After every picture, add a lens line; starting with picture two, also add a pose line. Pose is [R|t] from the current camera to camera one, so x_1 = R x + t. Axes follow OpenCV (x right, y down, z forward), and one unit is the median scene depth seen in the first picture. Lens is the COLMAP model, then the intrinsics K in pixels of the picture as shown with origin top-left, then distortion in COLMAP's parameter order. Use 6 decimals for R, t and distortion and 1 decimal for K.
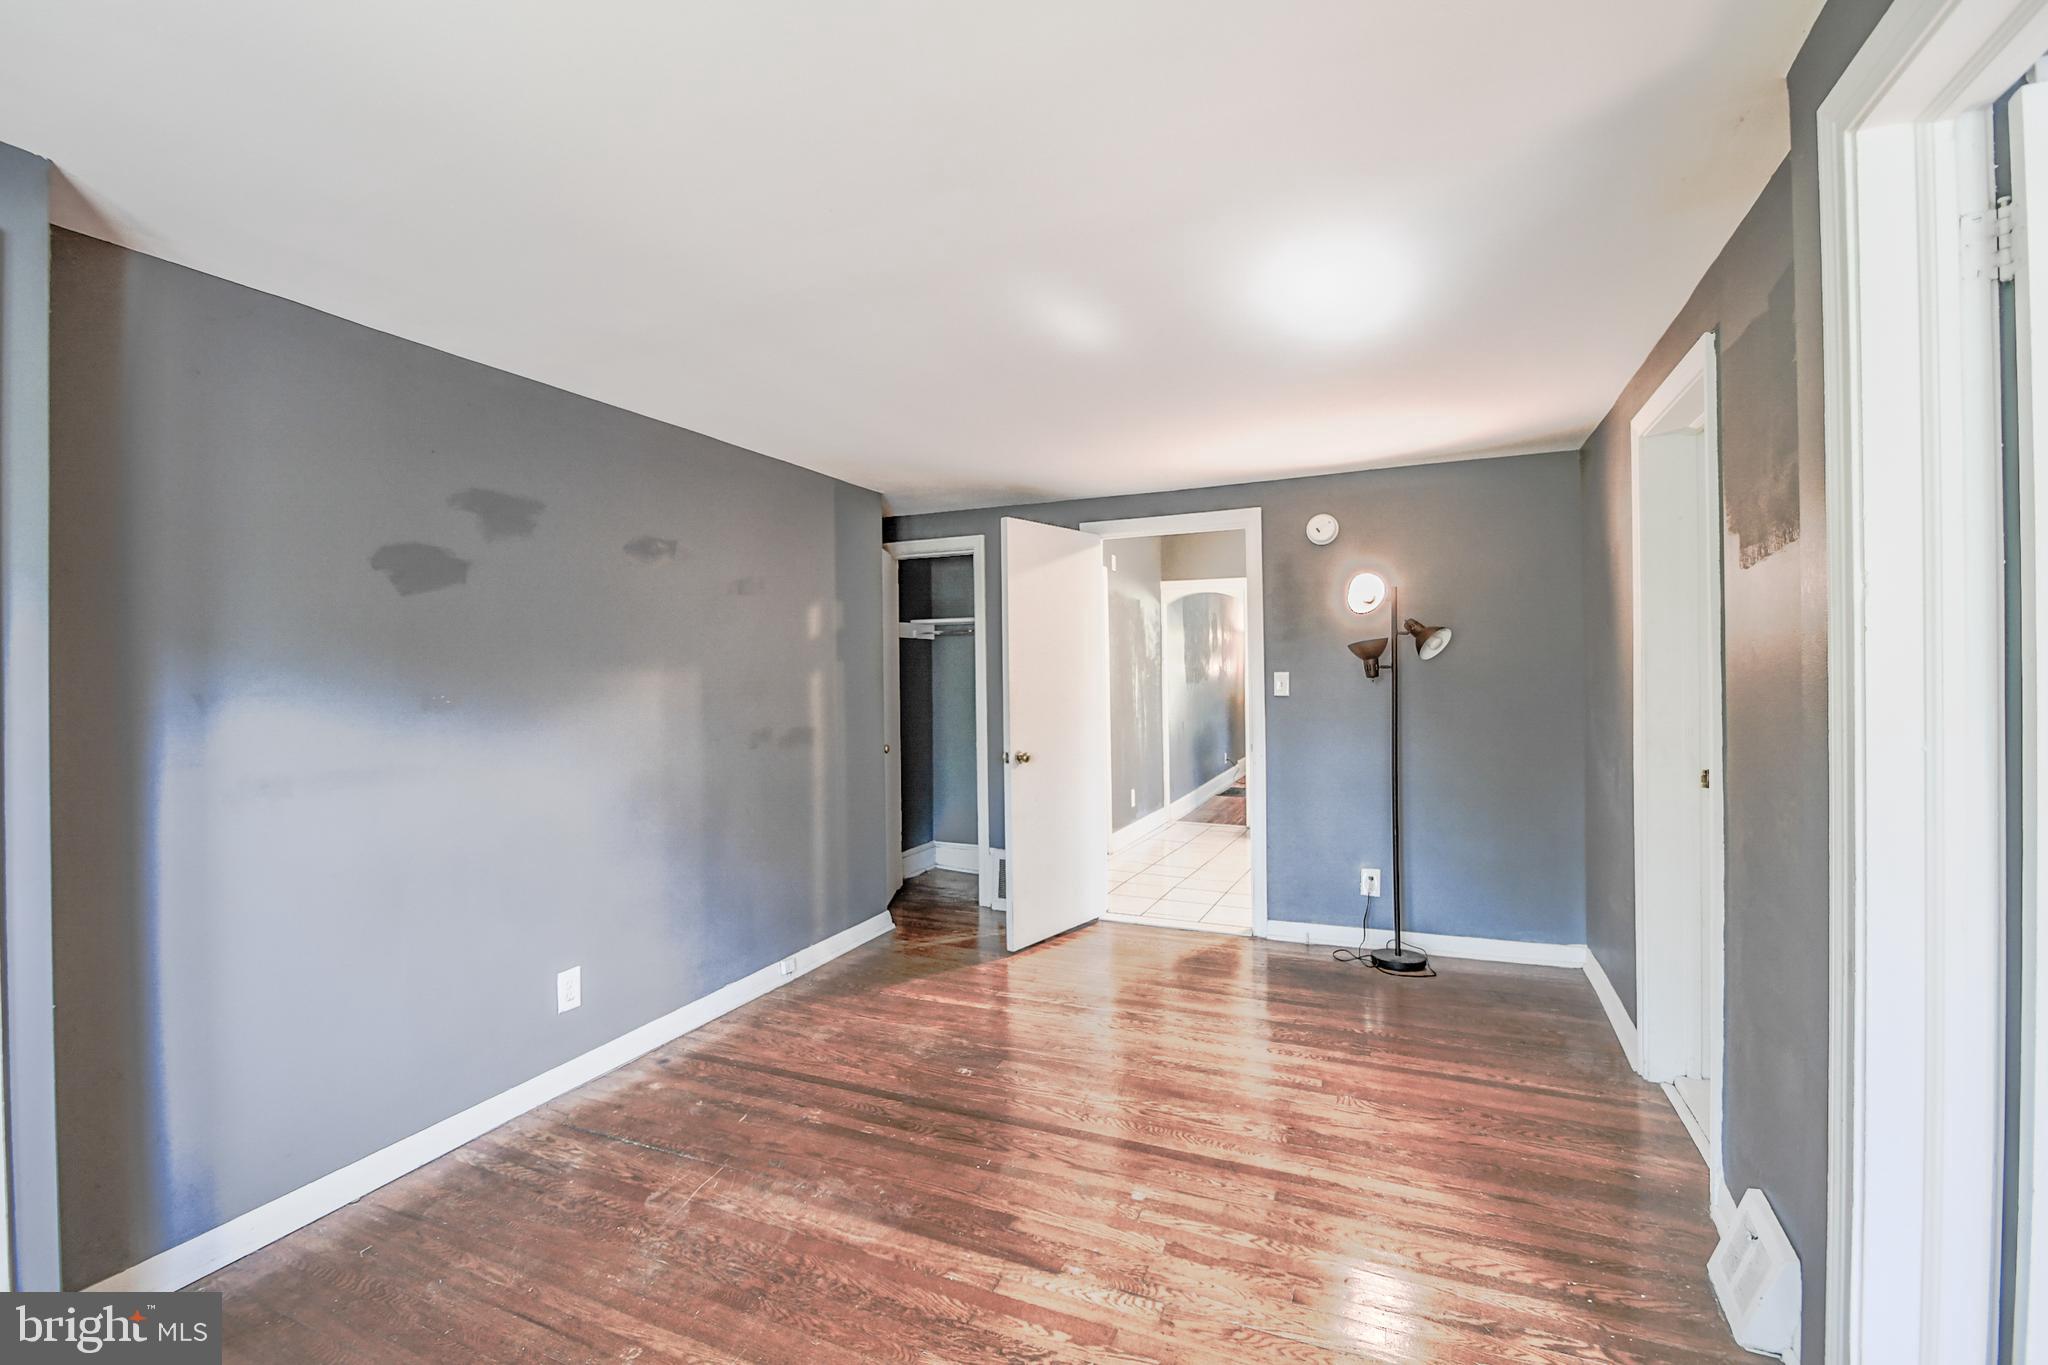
lens RADIAL K [[893.2, 0, 996.7], [0, 893.2, 671.5], [0, 0, 1]] dist [0.000995, -0.018001]
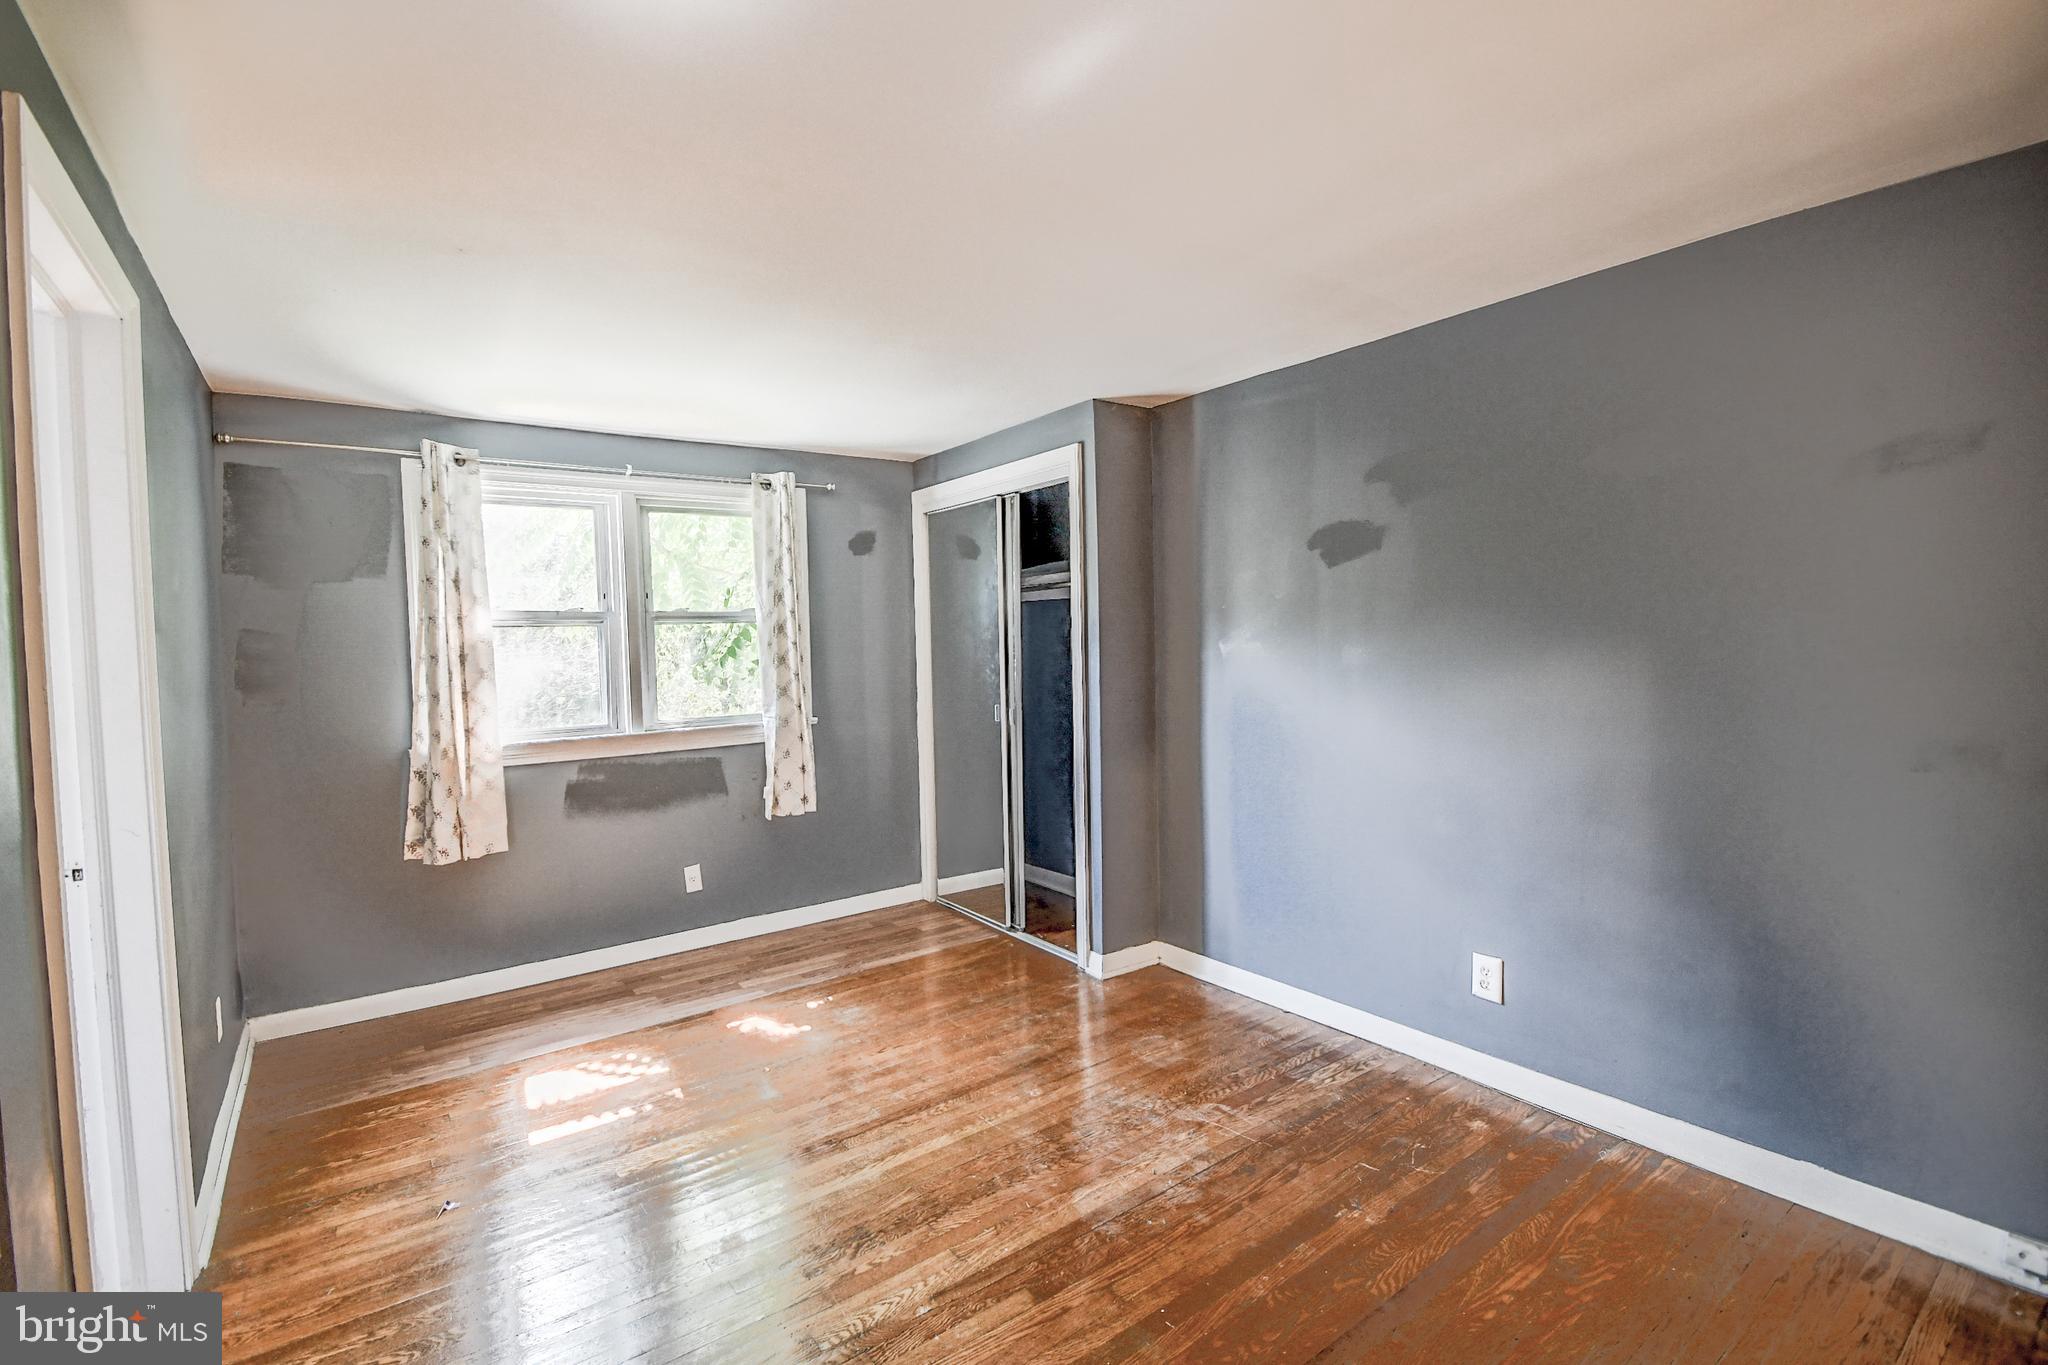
lens RADIAL K [[893.2, 0, 996.7], [0, 893.2, 671.5], [0, 0, 1]] dist [0.000995, -0.018001]
pose [[-0.492503, 0.057440, -0.868413, 0.656028], [0.024682, 0.998340, 0.052036, -0.017723], [0.869961, 0.004194, -0.493103, 1.235863]]
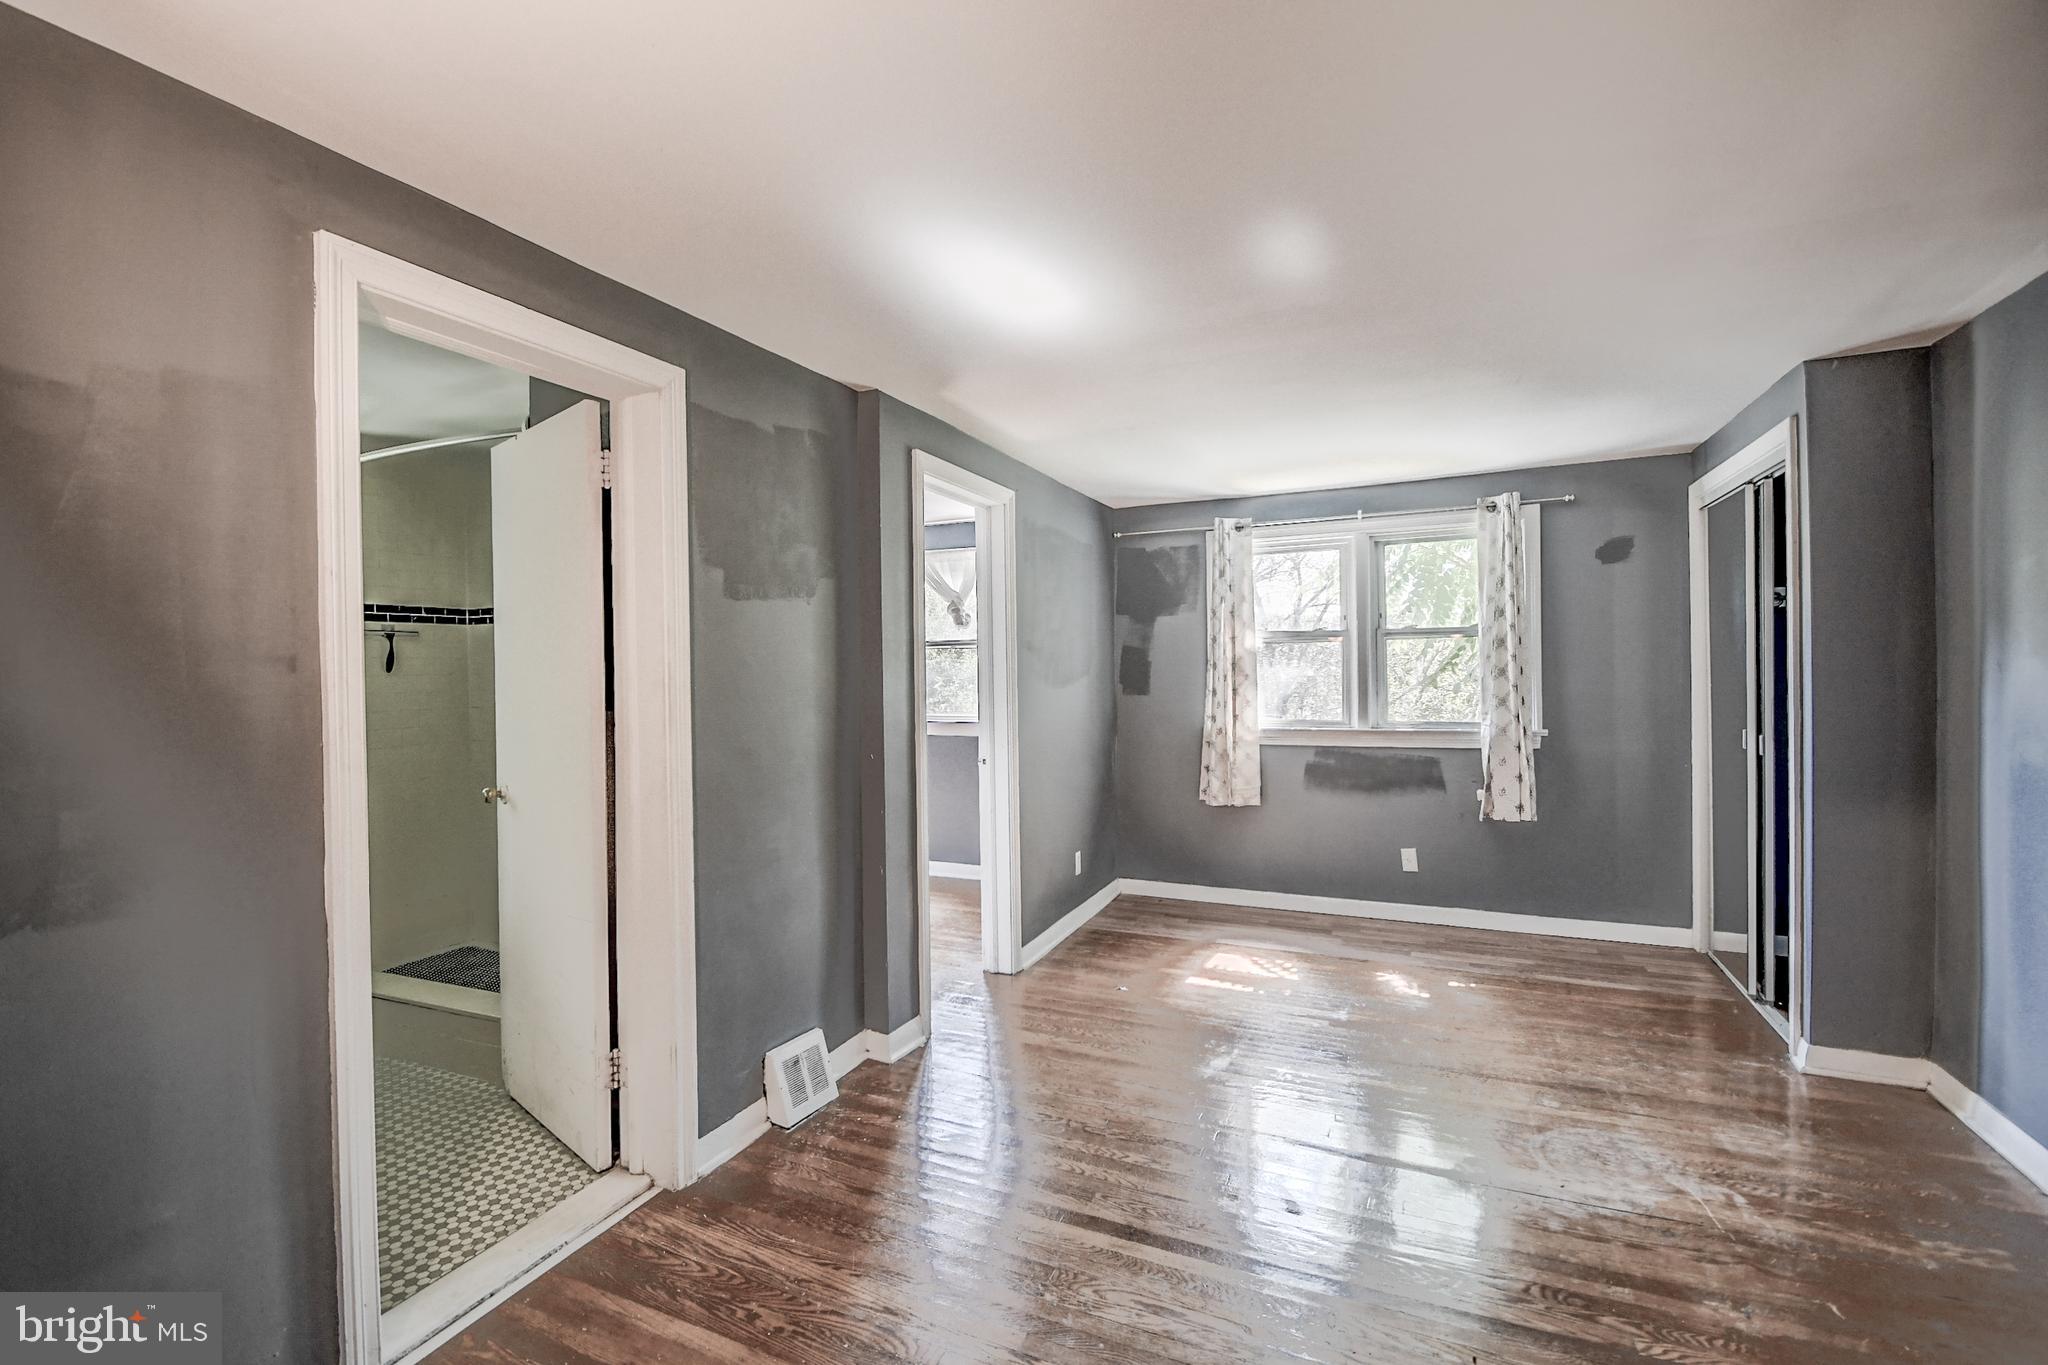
lens RADIAL K [[893.2, 0, 996.7], [0, 893.2, 671.5], [0, 0, 1]] dist [0.000995, -0.018001]
pose [[-0.999556, 0.029148, 0.006221, 0.370692], [0.029214, 0.999515, 0.010796, -0.010447], [-0.005904, 0.010972, -0.999922, 1.847058]]
